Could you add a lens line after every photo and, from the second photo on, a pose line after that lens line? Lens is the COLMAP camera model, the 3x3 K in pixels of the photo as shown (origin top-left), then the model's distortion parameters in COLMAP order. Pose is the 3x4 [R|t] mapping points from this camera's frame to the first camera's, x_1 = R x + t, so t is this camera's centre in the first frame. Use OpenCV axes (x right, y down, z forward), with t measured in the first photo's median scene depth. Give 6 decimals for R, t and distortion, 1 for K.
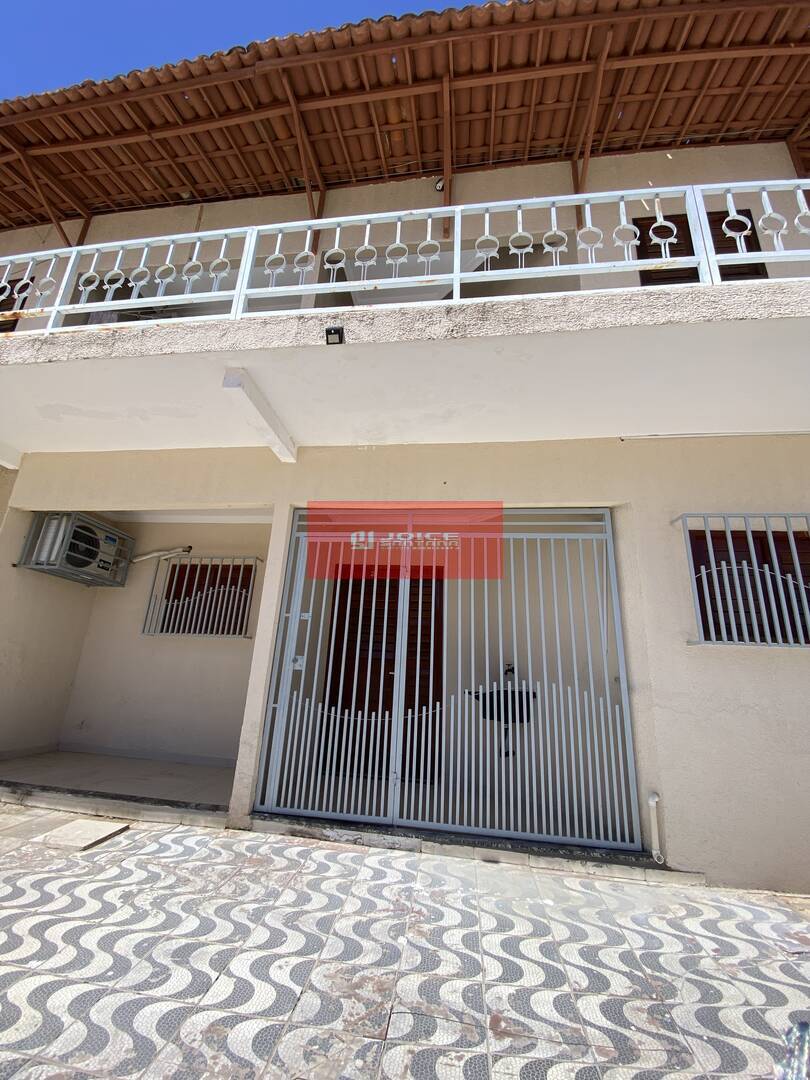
lens RADIAL K [[435.5, 0, 402.4], [0, 435.5, 538.0], [0, 0, 1]] dist [0.012390, -0.016723]
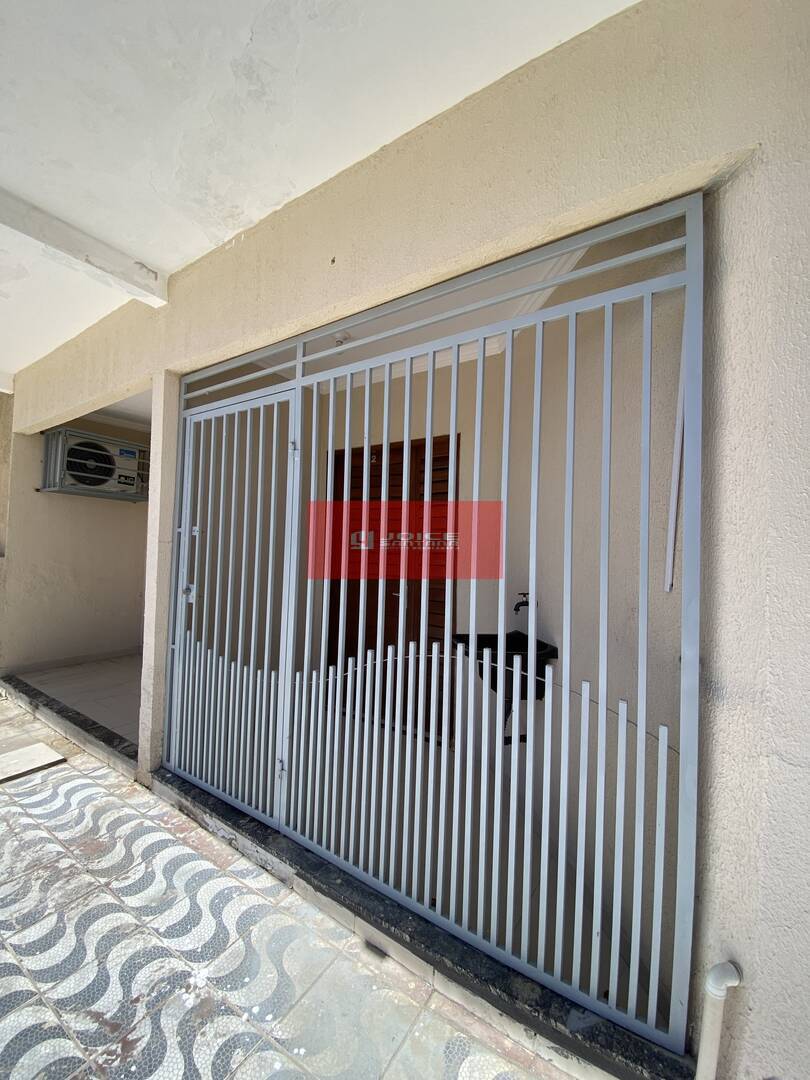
lens RADIAL K [[435.5, 0, 402.4], [0, 435.5, 538.0], [0, 0, 1]] dist [0.012390, -0.016723]
pose [[0.897541, -0.036027, -0.439456, 0.463955], [0.145518, 0.965019, 0.218091, 0.100677], [0.416226, -0.259694, 0.871387, 0.612720]]
